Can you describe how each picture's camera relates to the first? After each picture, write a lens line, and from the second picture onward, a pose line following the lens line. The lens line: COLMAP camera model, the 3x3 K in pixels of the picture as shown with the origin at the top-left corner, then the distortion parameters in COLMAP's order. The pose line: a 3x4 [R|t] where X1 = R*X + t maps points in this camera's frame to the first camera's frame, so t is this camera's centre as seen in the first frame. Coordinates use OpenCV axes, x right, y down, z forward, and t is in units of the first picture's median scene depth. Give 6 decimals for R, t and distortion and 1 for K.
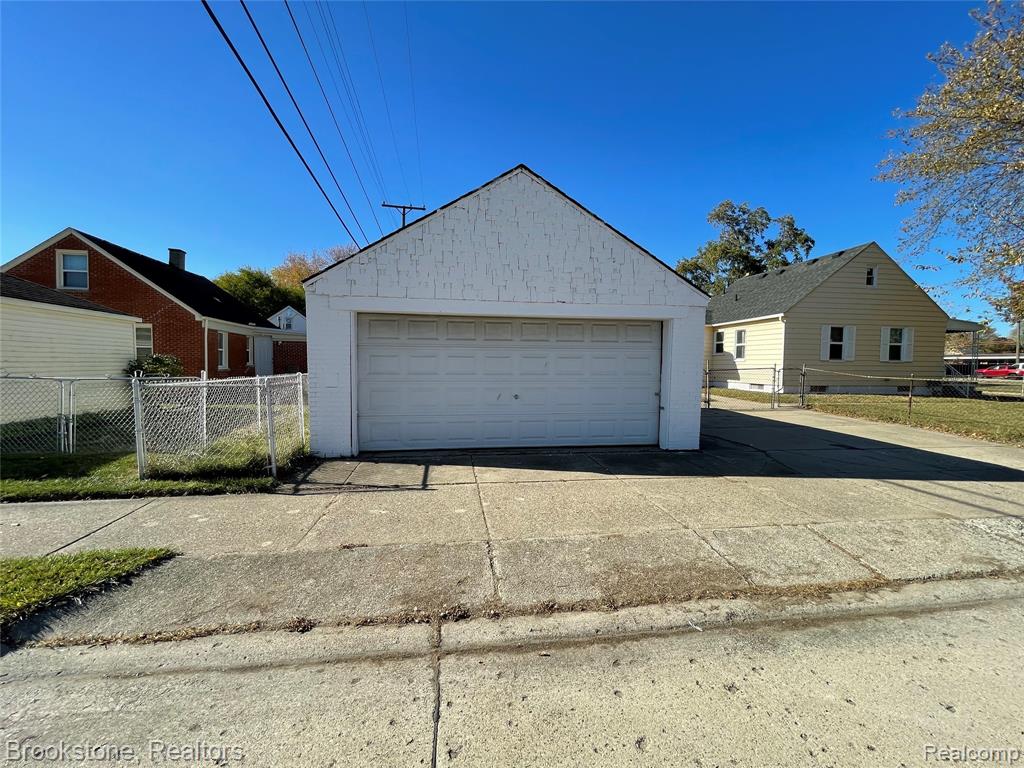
lens RADIAL K [[411.8, 0, 512.0], [0, 411.8, 384.0], [0, 0, 1]] dist [0.011162, -0.000291]
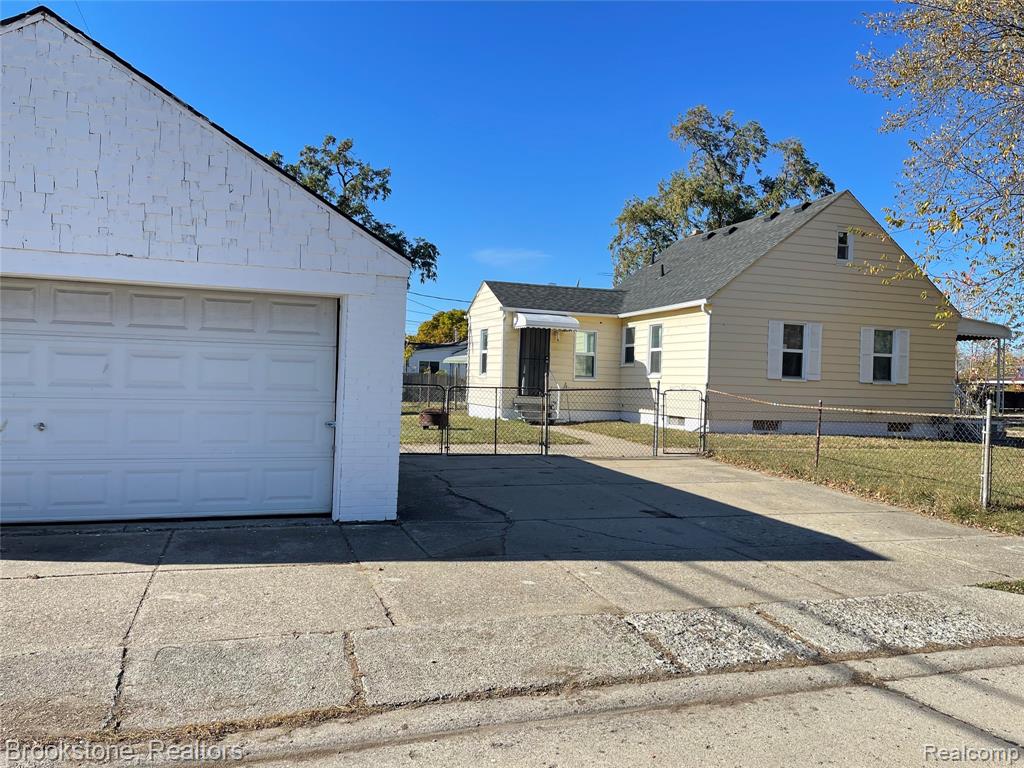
lens RADIAL K [[765.1, 0, 512.0], [0, 765.1, 384.0], [0, 0, 1]] dist [0.086994, -0.100112]
pose [[0.984836, 0.020131, 0.172316, 0.180937], [-0.012714, 0.998949, -0.044038, 0.005257], [-0.173021, 0.041180, 0.984057, -0.045030]]
